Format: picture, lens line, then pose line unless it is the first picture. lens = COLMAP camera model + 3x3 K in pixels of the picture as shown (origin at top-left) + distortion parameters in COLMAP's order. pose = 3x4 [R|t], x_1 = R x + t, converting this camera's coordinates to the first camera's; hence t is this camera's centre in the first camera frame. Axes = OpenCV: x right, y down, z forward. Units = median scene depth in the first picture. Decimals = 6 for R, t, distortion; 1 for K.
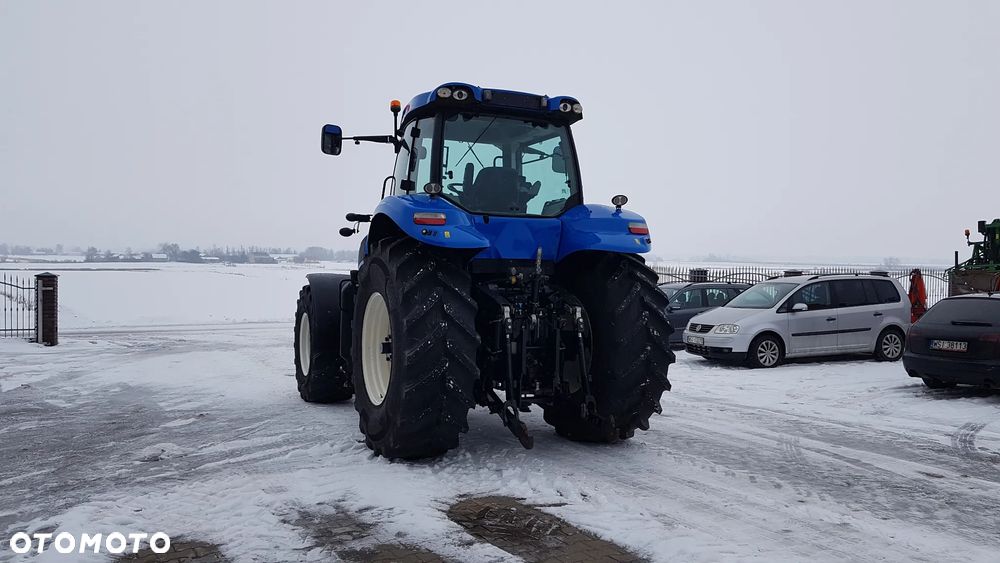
lens RADIAL K [[775.9, 0, 512.8], [0, 775.9, 279.3], [0, 0, 1]] dist [0.068424, -0.112714]
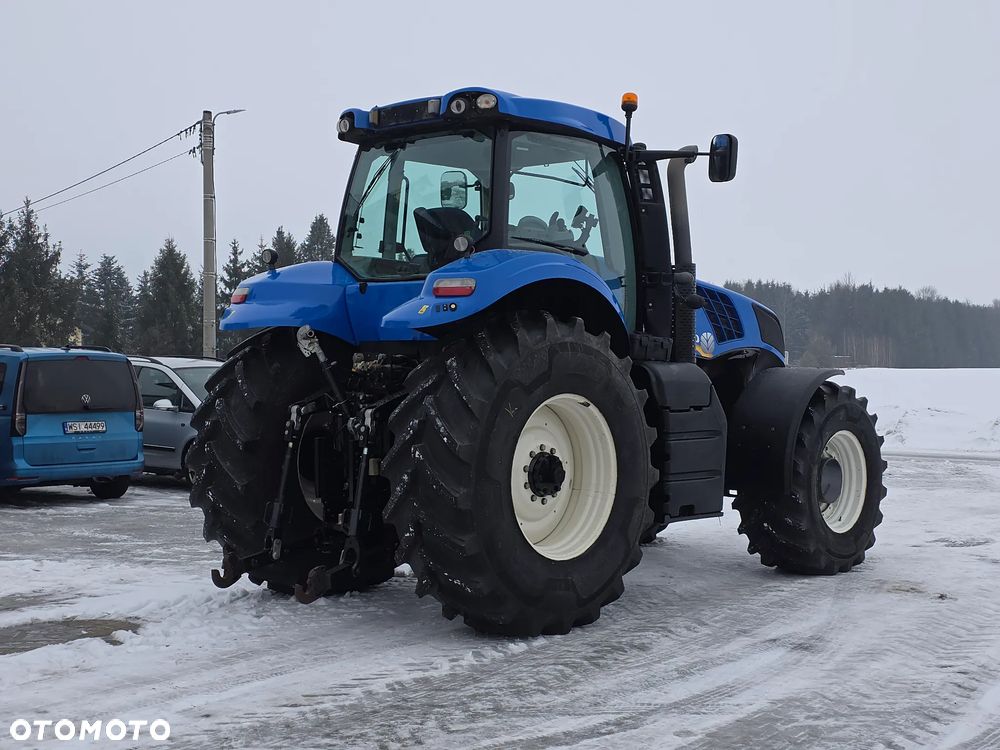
lens RADIAL K [[1320.6, 0, 495.1], [0, 1320.6, 375.6], [0, 0, 1]] dist [0.072483, 0.000000]
pose [[0.382242, -0.000435, -0.924062, 1.148777], [-0.003716, 0.999991, -0.002008, 0.007051], [0.924055, 0.004202, 0.382237, 0.628867]]
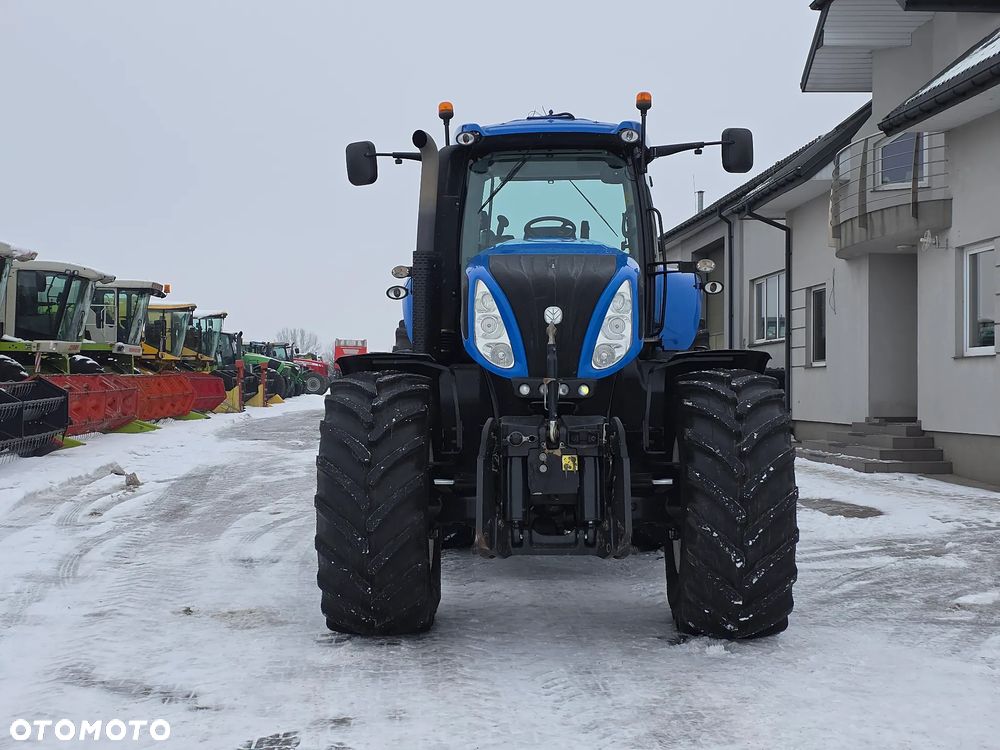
lens RADIAL K [[1320.6, 0, 498.7], [0, 1320.6, 357.8], [0, 0, 1]] dist [0.072483, 0.000000]
pose [[-0.888832, -0.007084, 0.458179, -0.662788], [-0.004300, 0.999965, 0.007120, -0.011443], [-0.458213, 0.004359, -0.888832, 2.438102]]
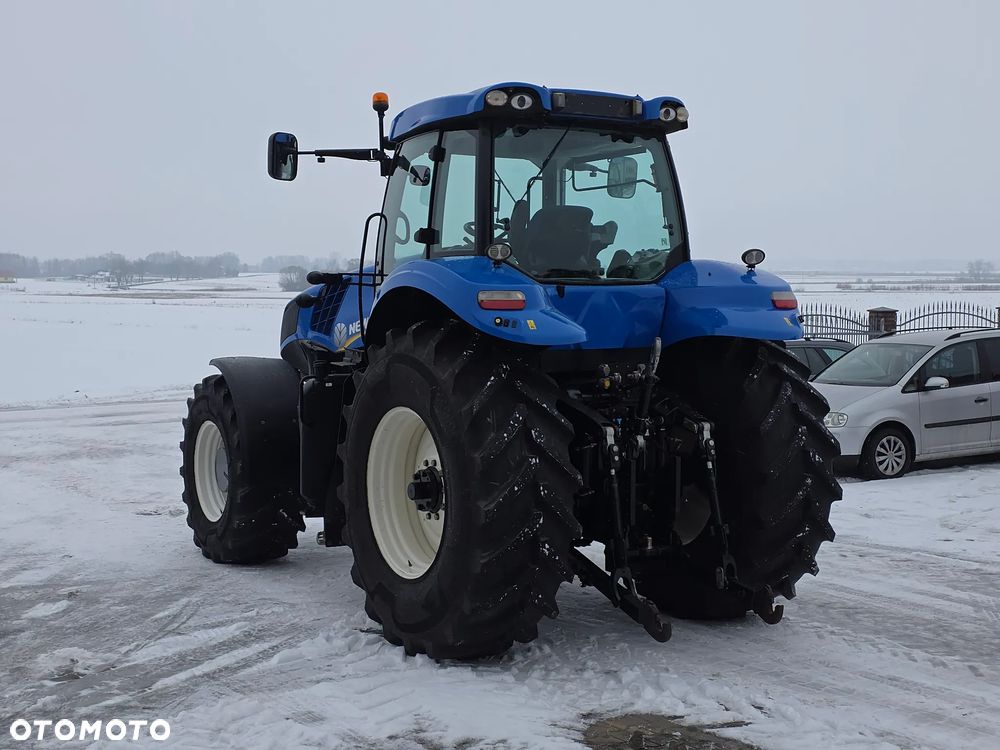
lens RADIAL K [[1320.6, 0, 492.8], [0, 1320.6, 361.6], [0, 0, 1]] dist [0.072483, 0.000000]
pose [[0.994717, -0.018822, 0.100918, -0.202766], [0.014474, 0.998942, 0.043649, -0.066291], [-0.101633, -0.041958, 0.993937, -0.107033]]
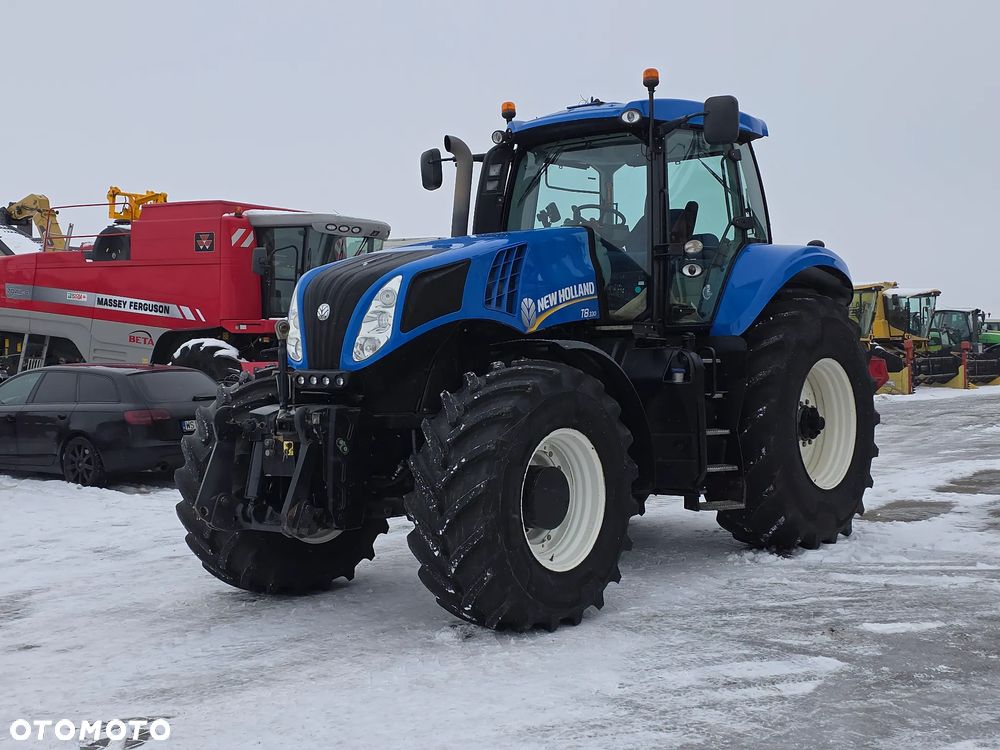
lens RADIAL K [[1320.6, 0, 505.7], [0, 1320.6, 365.7], [0, 0, 1]] dist [0.072483, 0.000000]
pose [[-0.441509, -0.015306, 0.897126, -1.275576], [0.016483, 0.999547, 0.025166, -0.017425], [-0.897105, 0.025899, -0.441057, 1.880294]]
